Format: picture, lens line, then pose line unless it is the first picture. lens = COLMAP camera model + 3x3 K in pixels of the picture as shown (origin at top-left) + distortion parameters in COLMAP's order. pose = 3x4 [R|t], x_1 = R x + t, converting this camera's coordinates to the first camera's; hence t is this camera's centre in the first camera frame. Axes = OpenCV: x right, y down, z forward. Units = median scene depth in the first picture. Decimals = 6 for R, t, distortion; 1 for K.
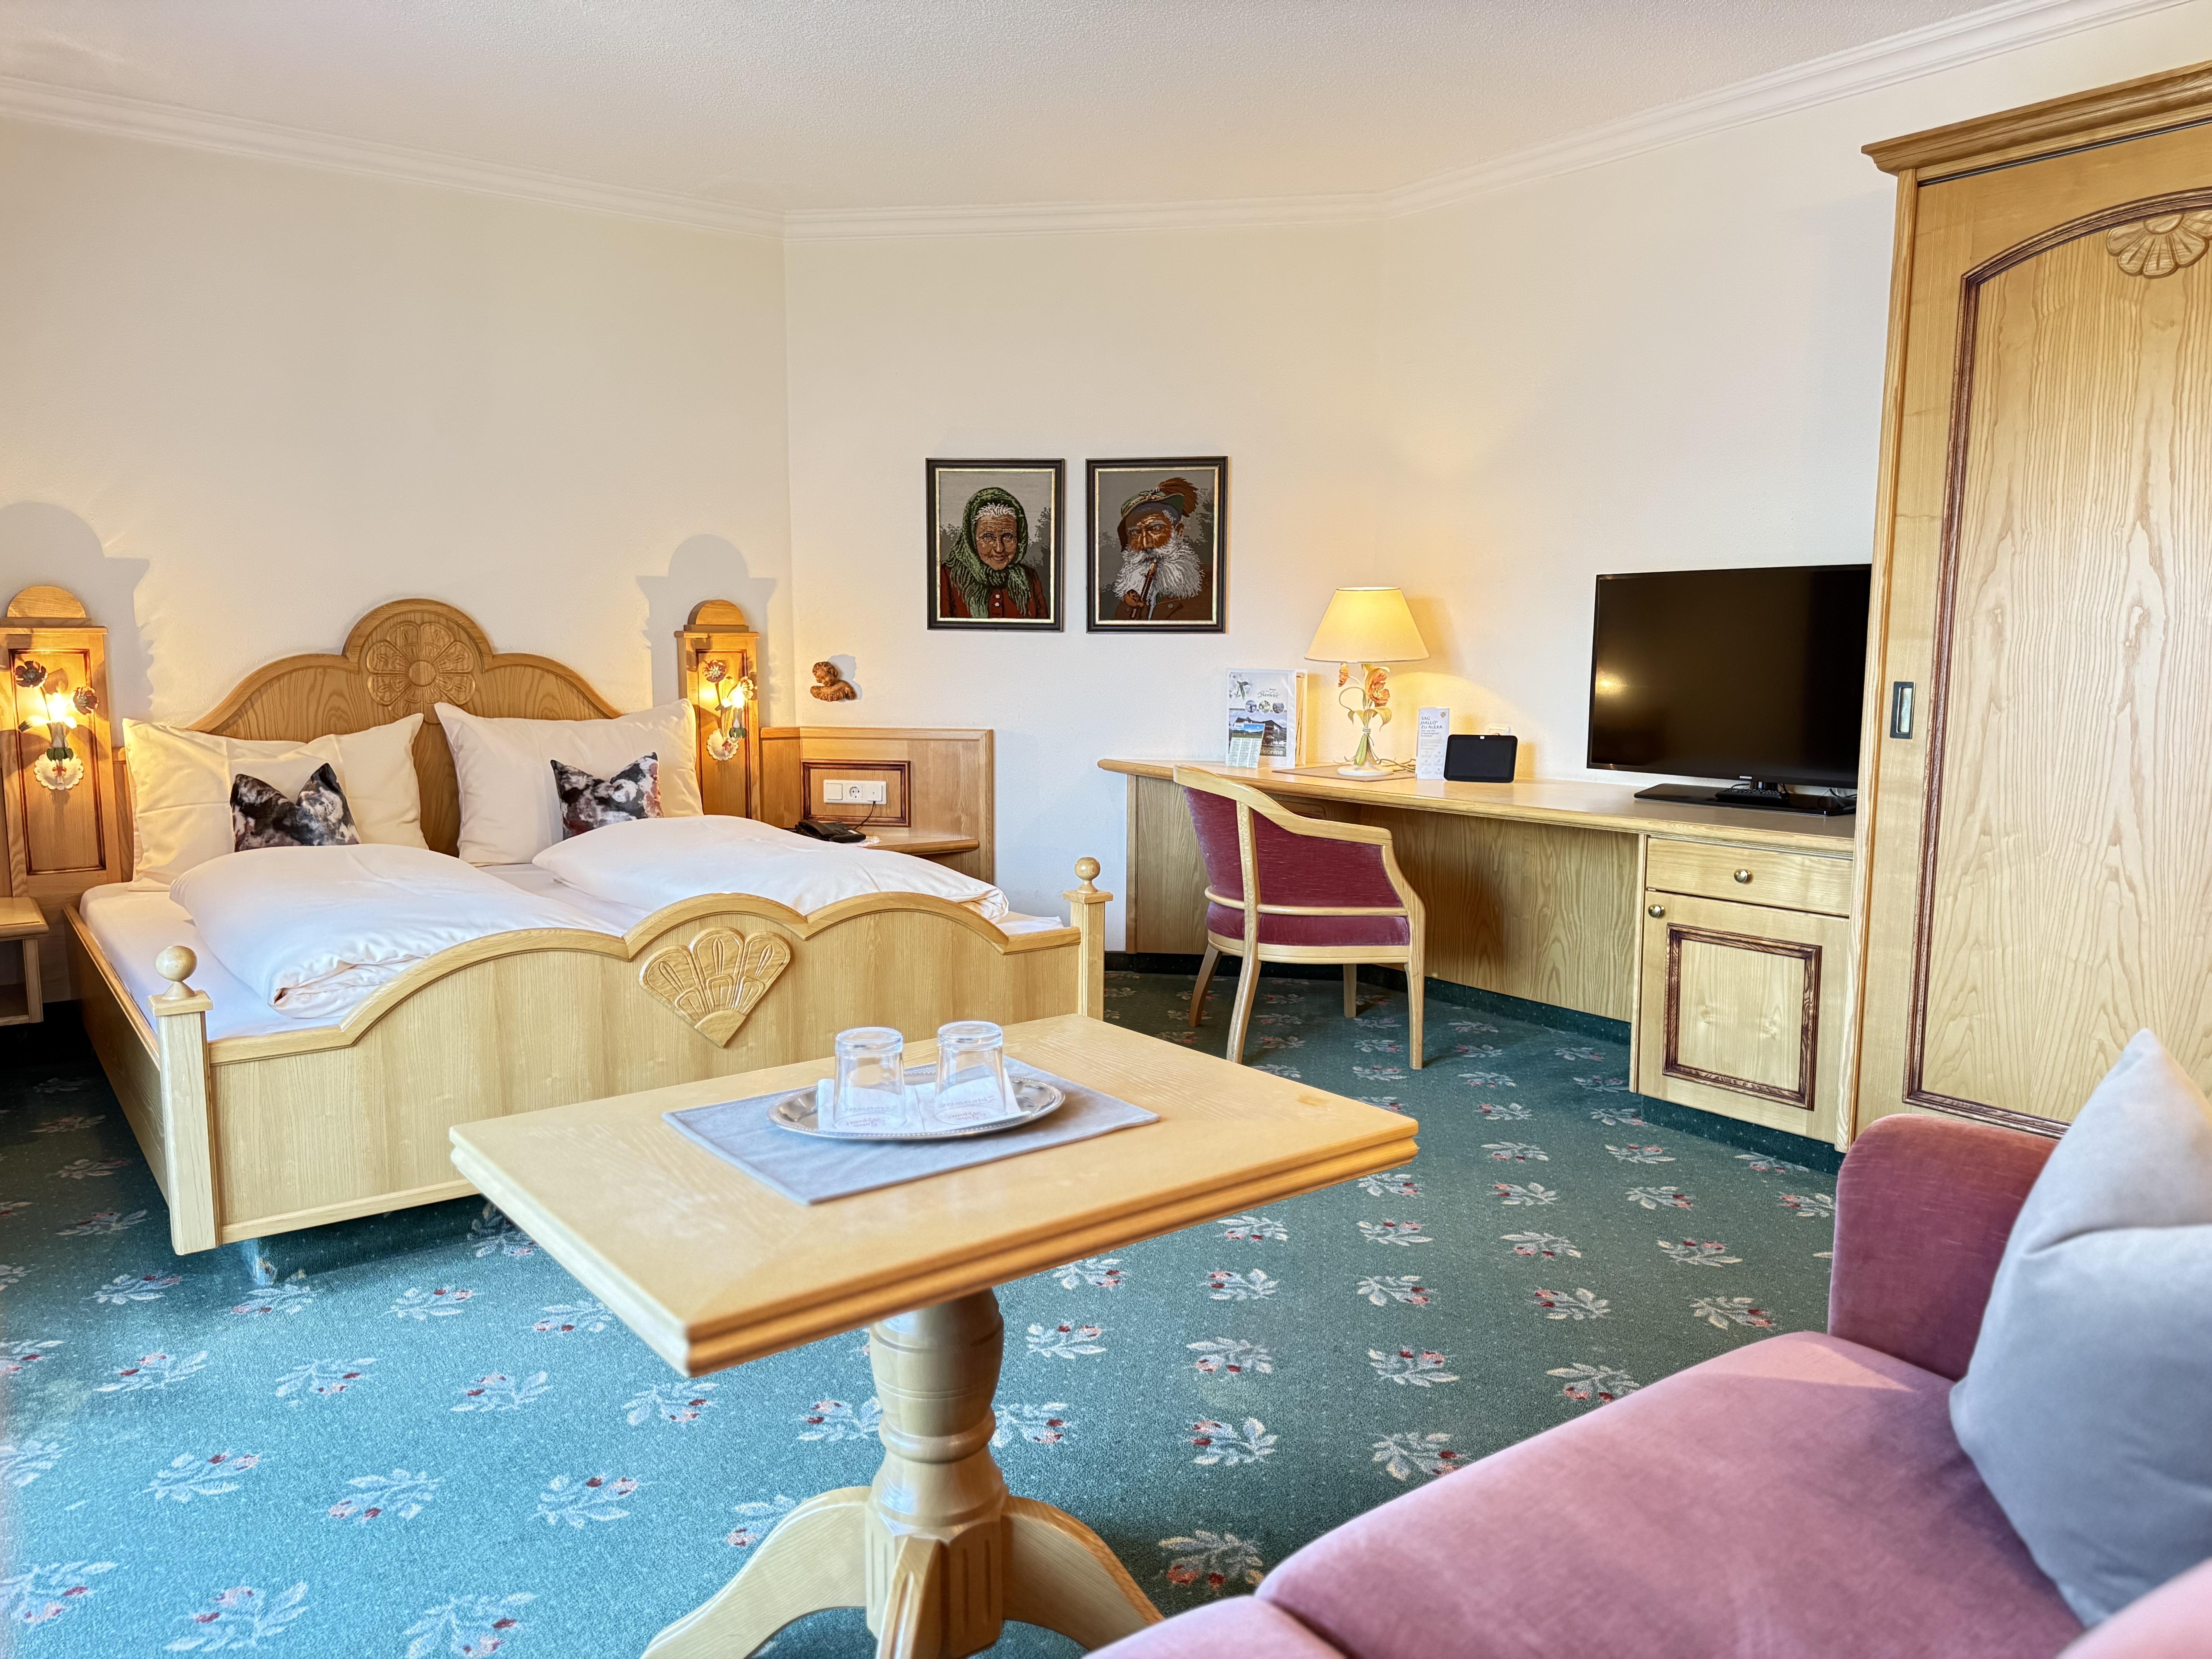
lens RADIAL K [[1575.6, 0, 1100.2], [0, 1575.6, 826.1], [0, 0, 1]] dist [0.135567, -0.209743]
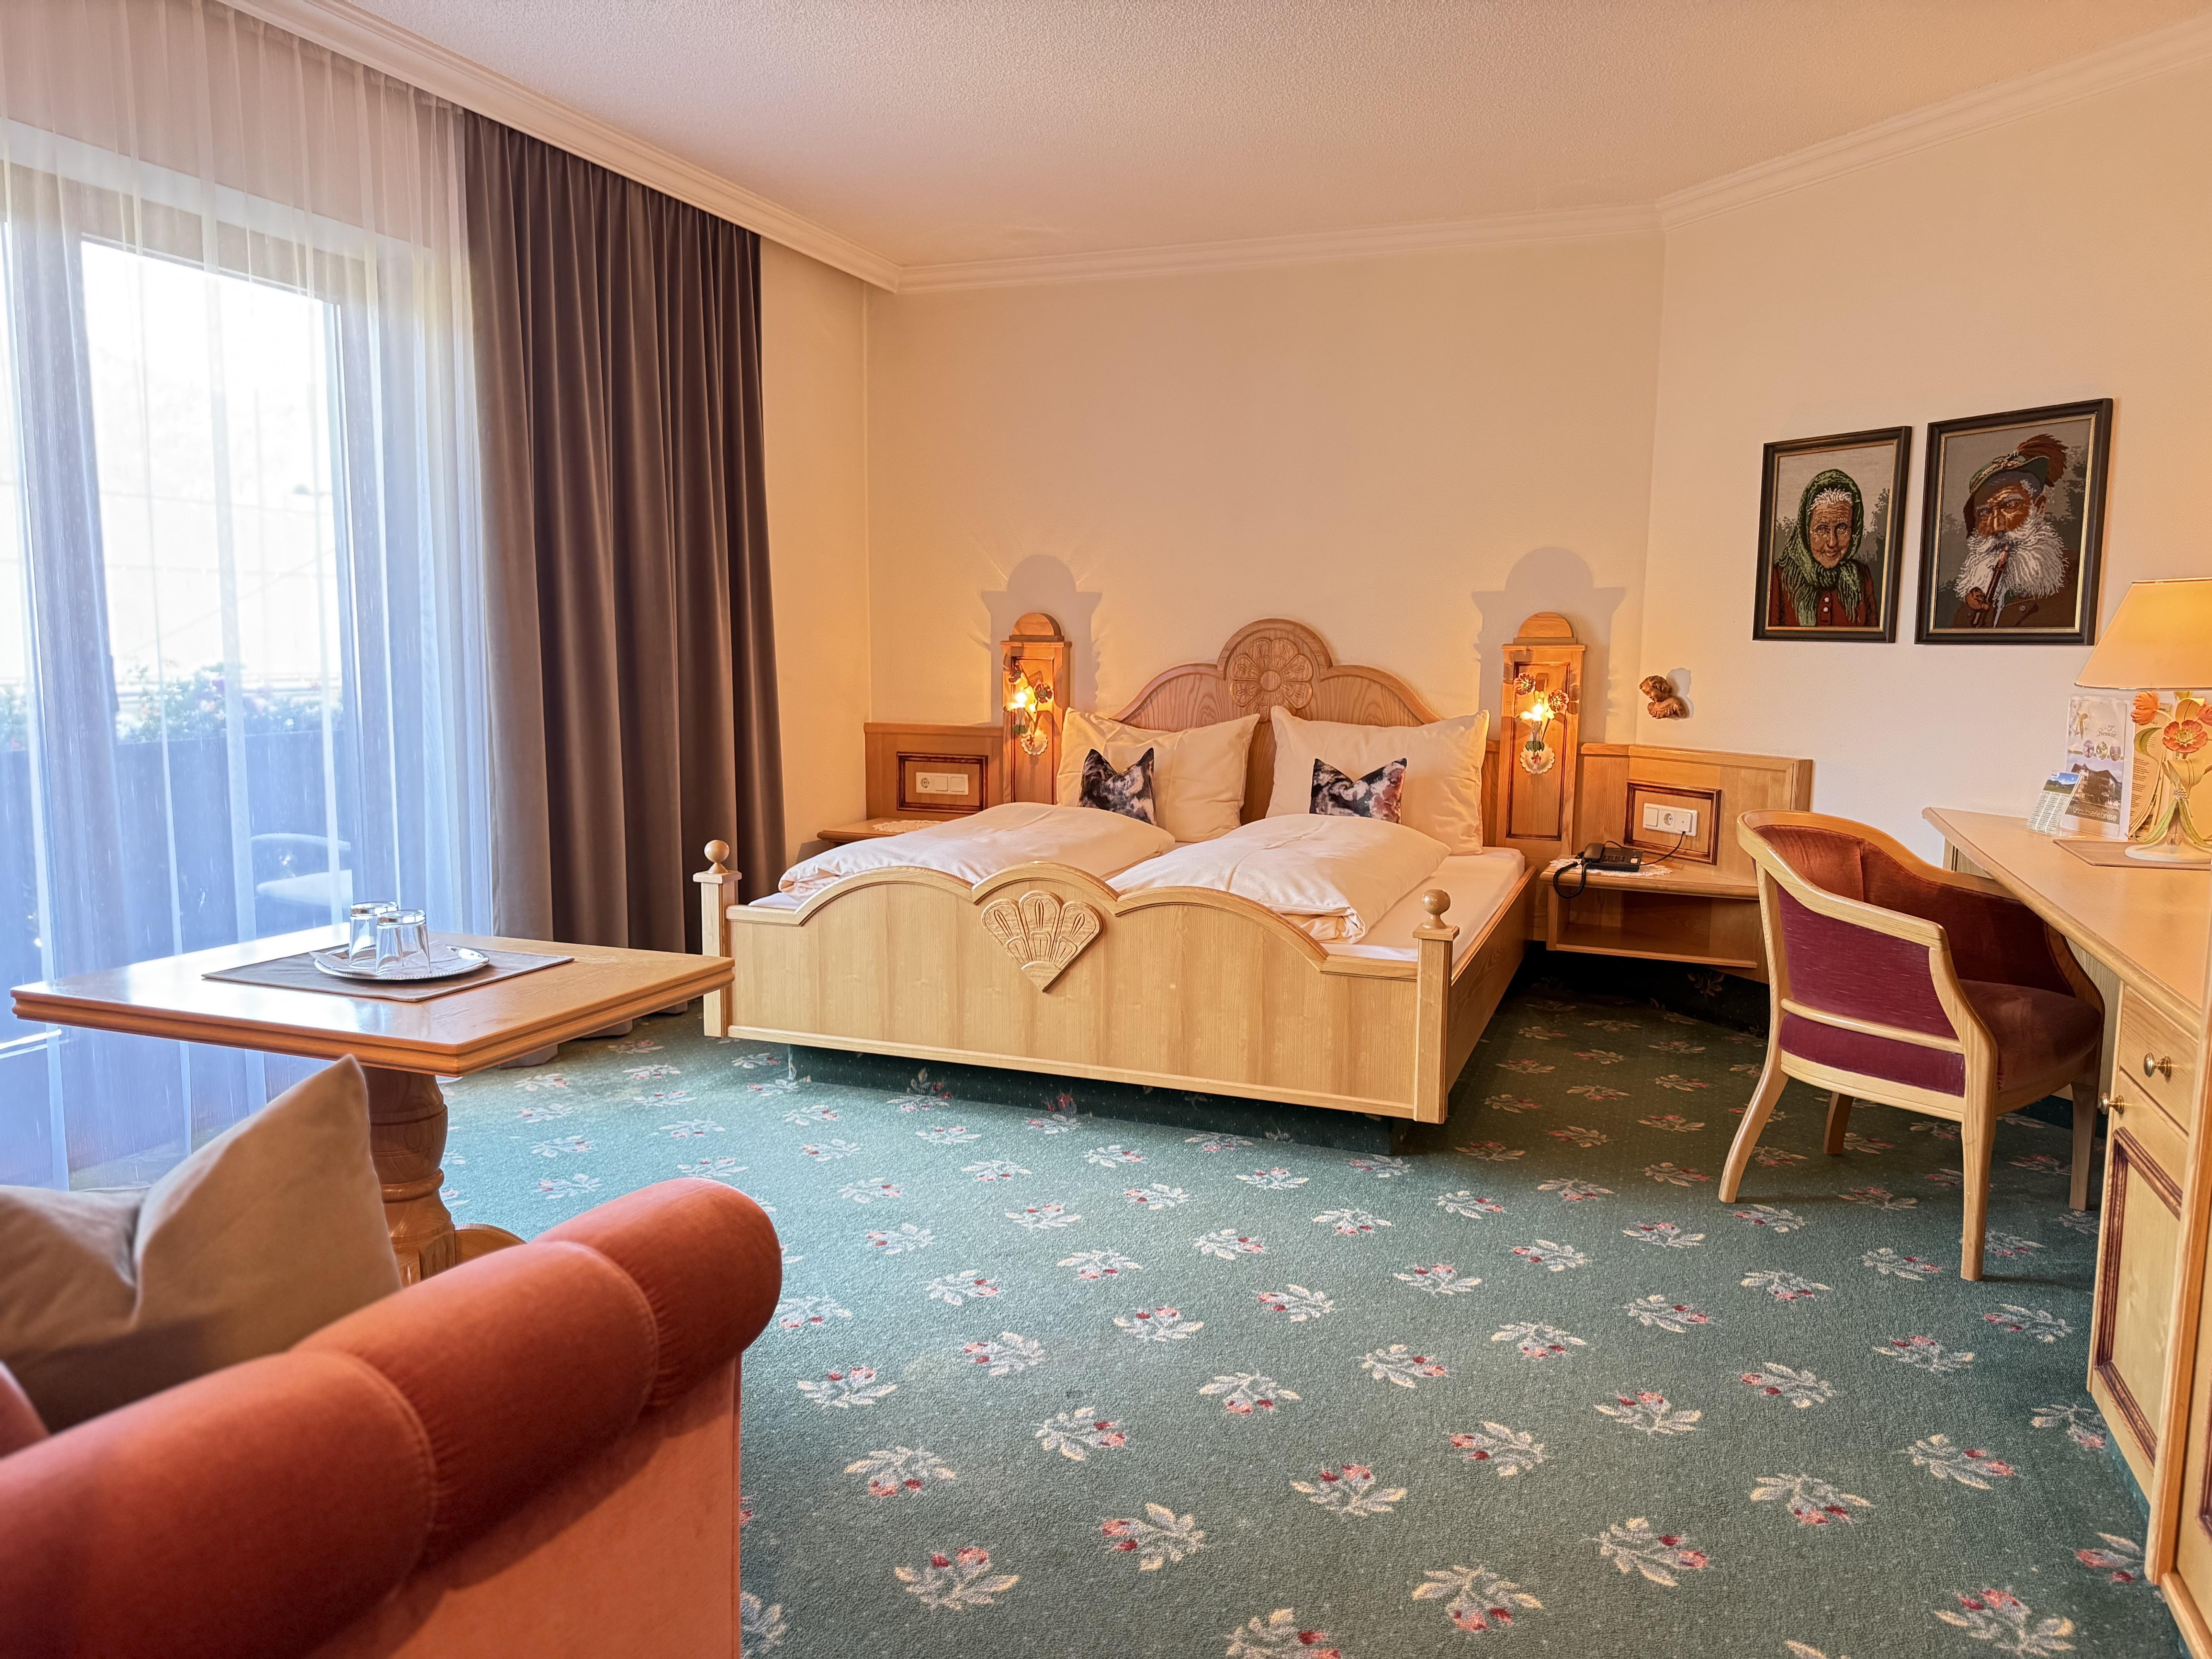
lens RADIAL K [[1575.6, 0, 1100.2], [0, 1575.6, 826.1], [0, 0, 1]] dist [0.135567, -0.209743]
pose [[0.520974, 0.099530, -0.847750, 0.483910], [-0.108917, 0.992811, 0.049628, -0.029585], [0.846595, 0.066479, 0.528069, 0.253845]]
